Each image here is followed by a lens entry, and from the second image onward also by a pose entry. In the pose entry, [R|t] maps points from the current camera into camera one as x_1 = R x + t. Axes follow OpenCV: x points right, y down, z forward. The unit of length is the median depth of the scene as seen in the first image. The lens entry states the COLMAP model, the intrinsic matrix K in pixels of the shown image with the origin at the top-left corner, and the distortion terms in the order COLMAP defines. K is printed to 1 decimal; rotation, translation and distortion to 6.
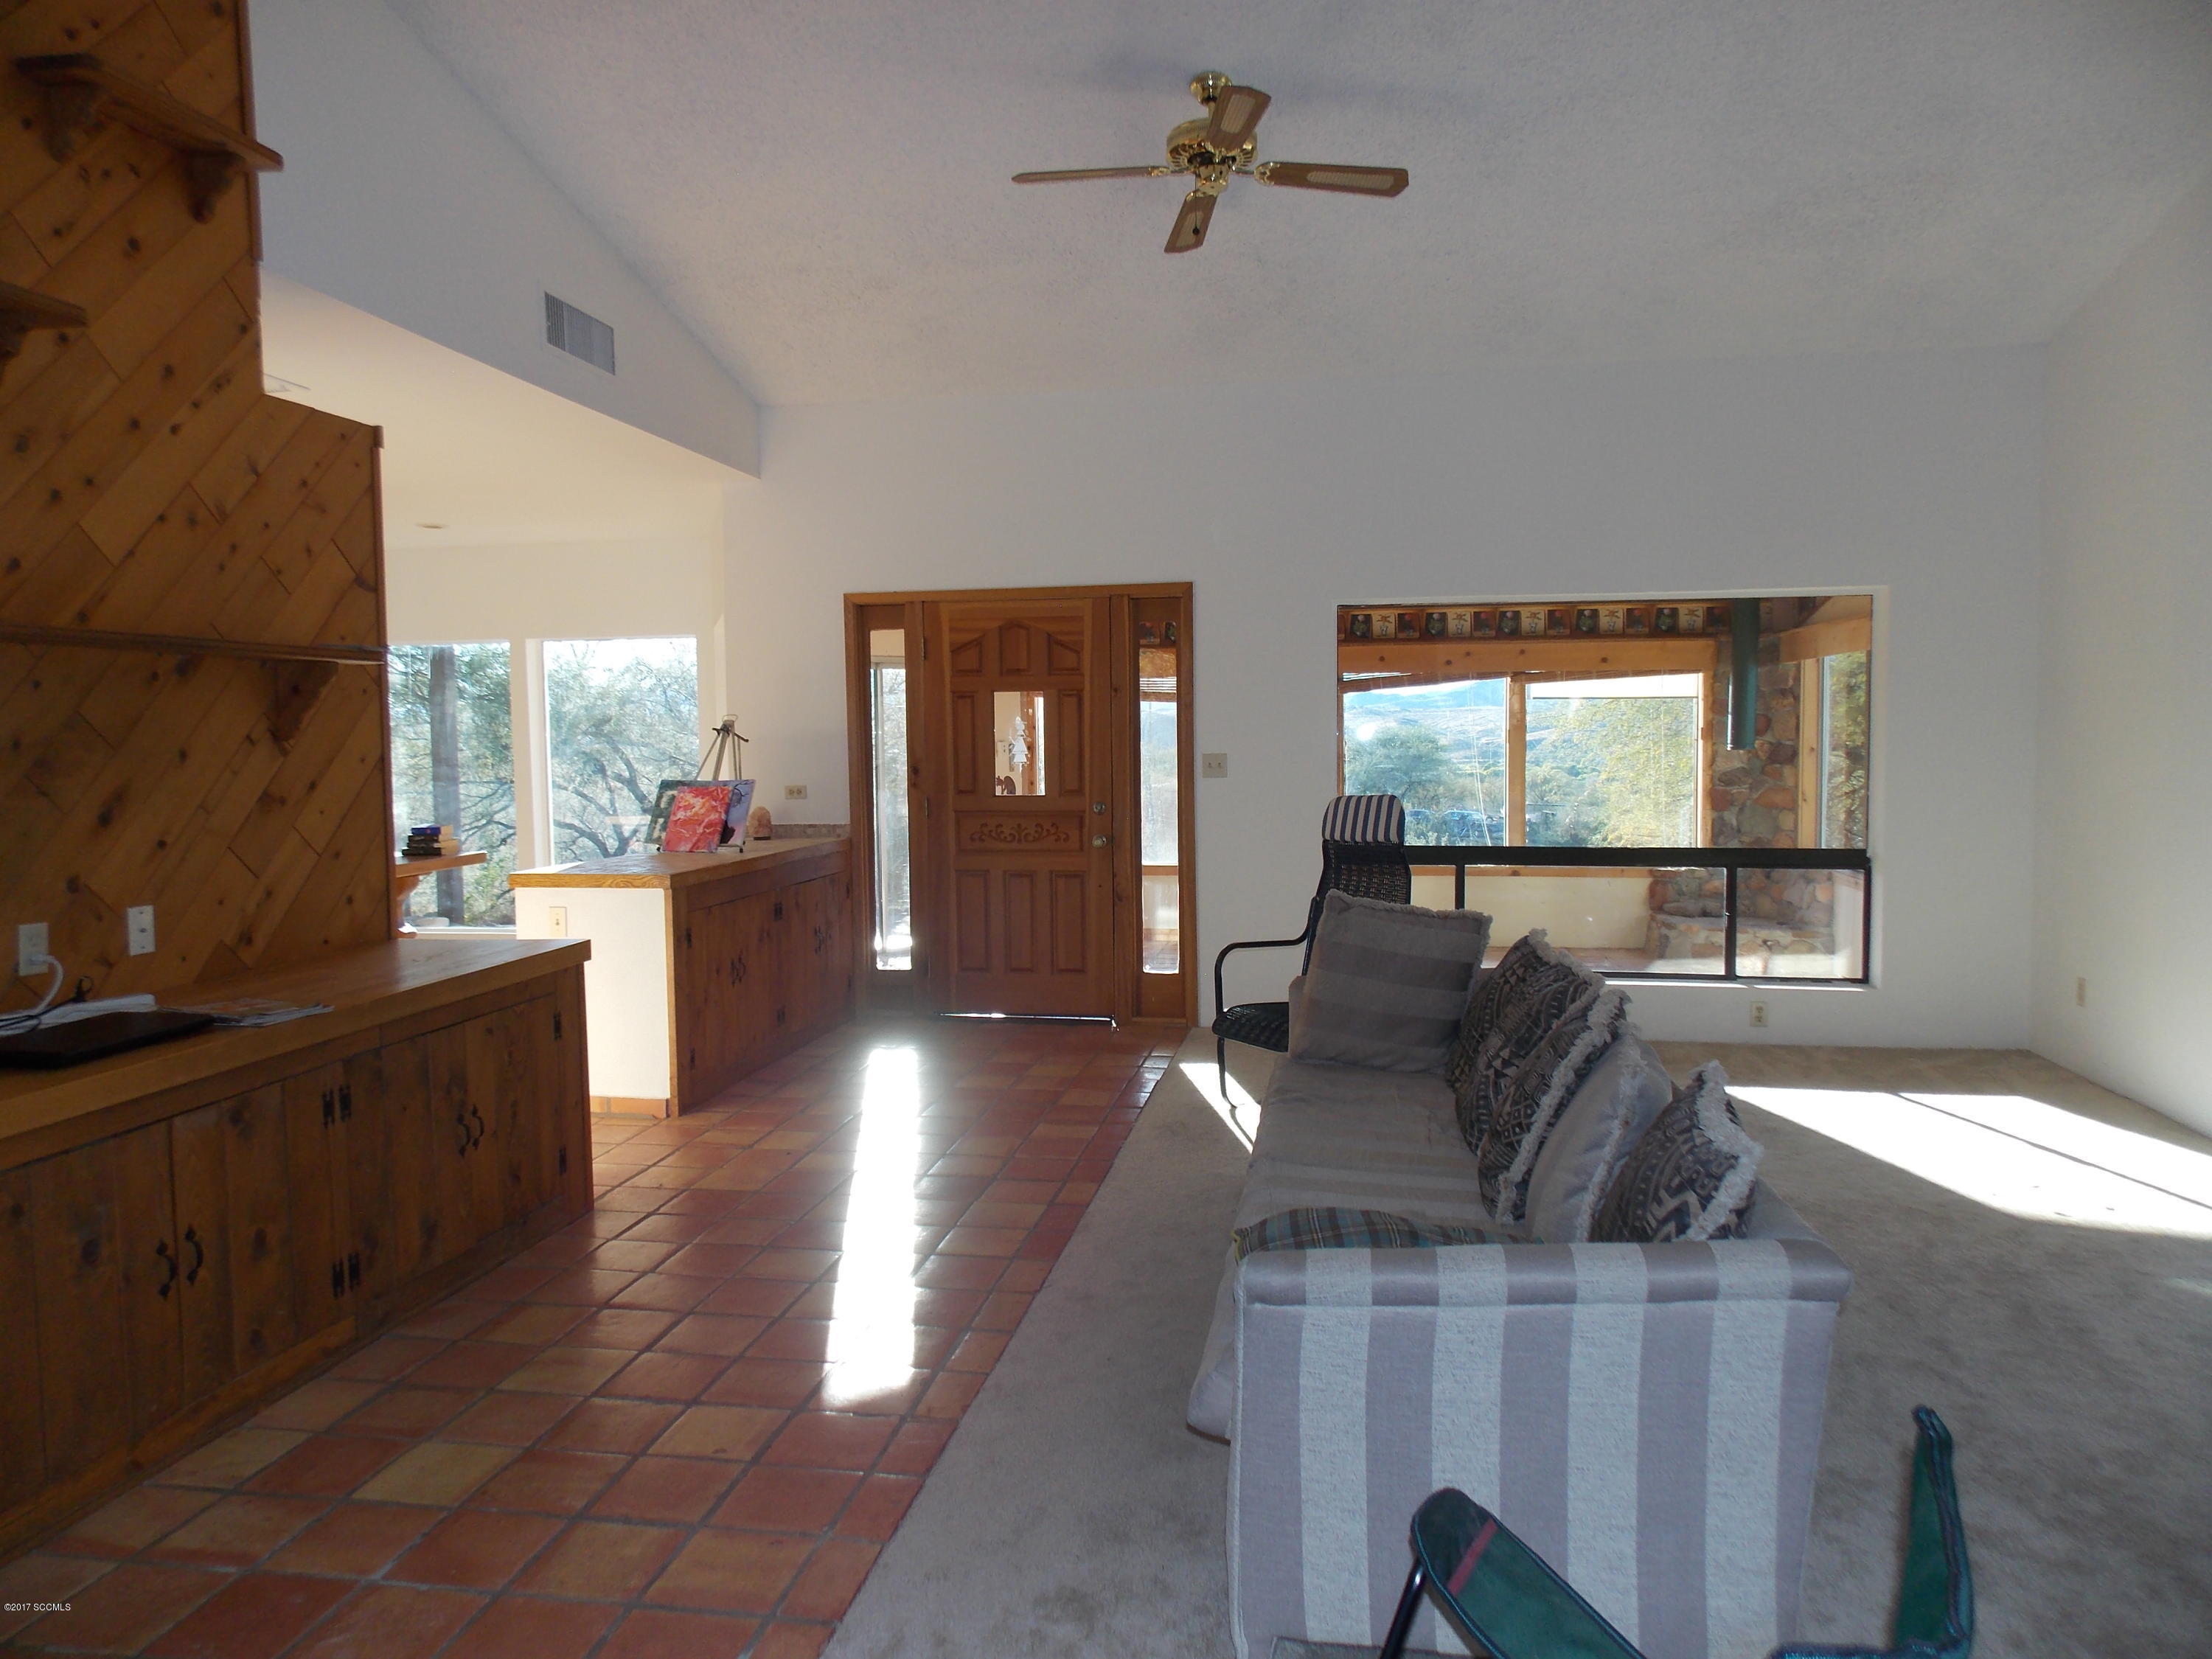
lens RADIAL K [[1478.3, 0, 1104.4], [0, 1478.3, 789.2], [0, 0, 1]] dist [0.026994, -0.006872]
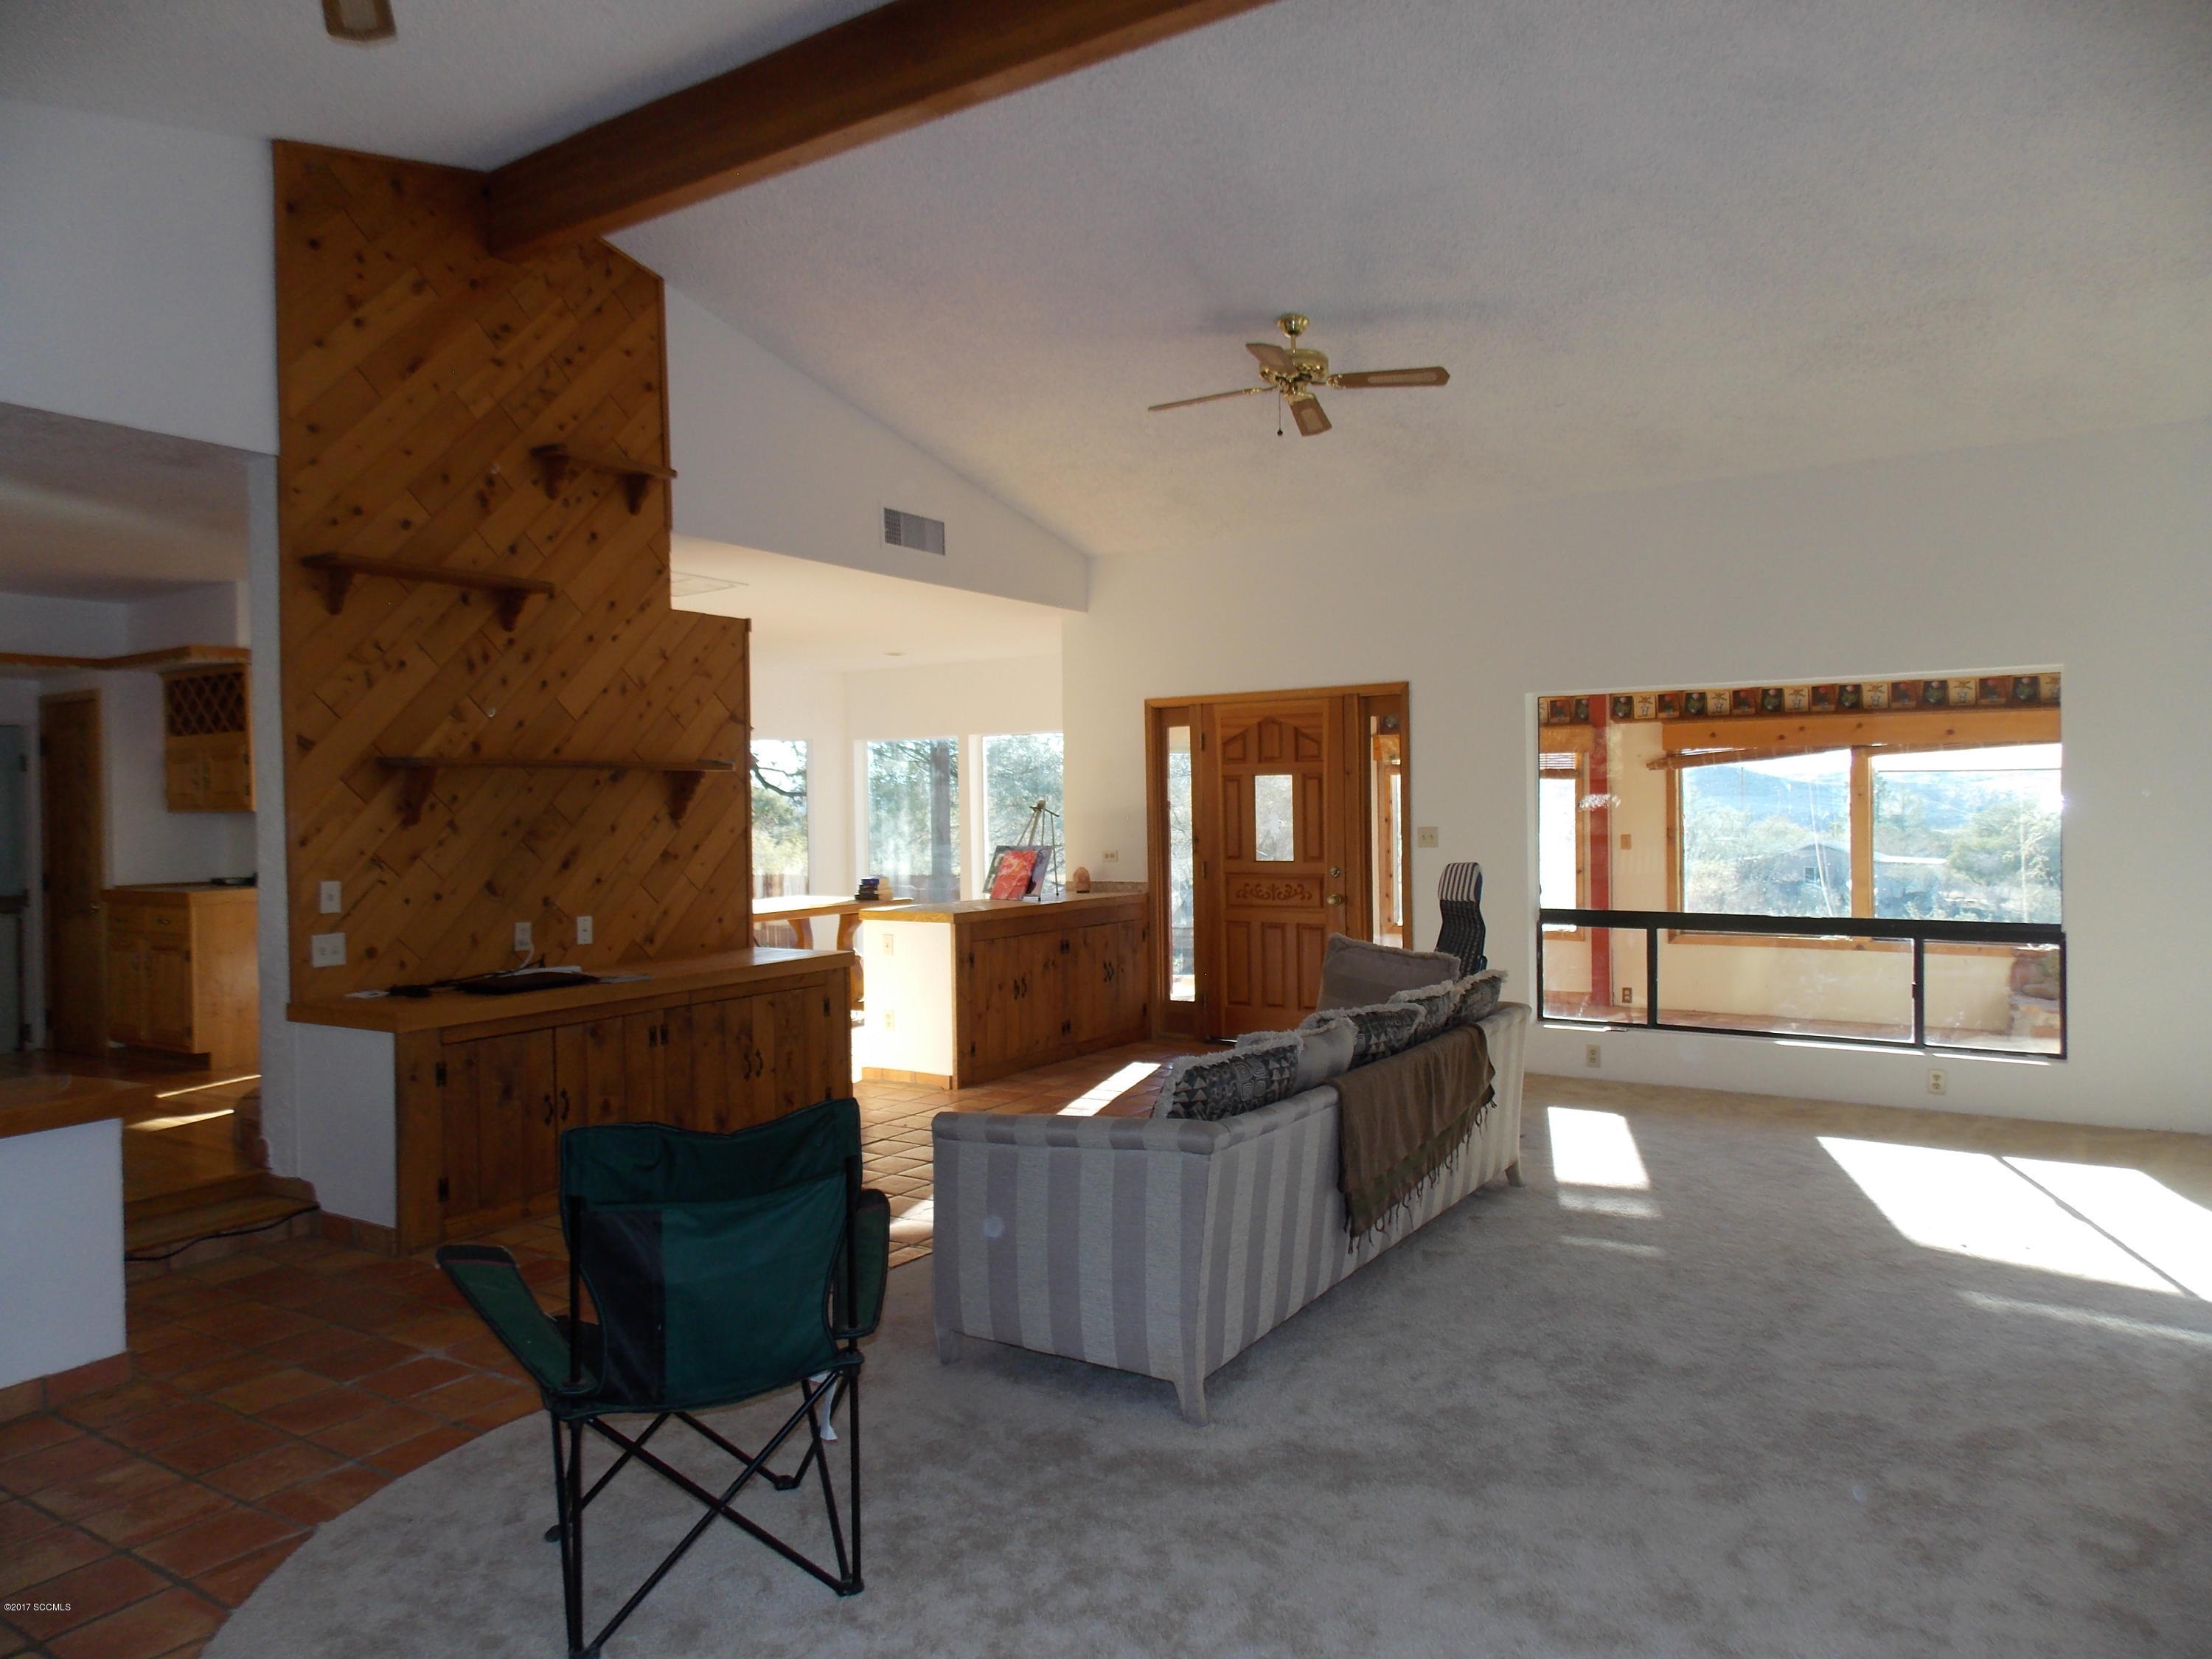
lens RADIAL K [[1478.3, 0, 1104.4], [0, 1478.3, 789.2], [0, 0, 1]] dist [0.026994, -0.006872]
pose [[0.919324, -0.006973, -0.393439, 0.430600], [-0.011113, 0.998984, -0.043671, 0.000096], [0.393344, 0.044520, 0.918313, -0.254177]]
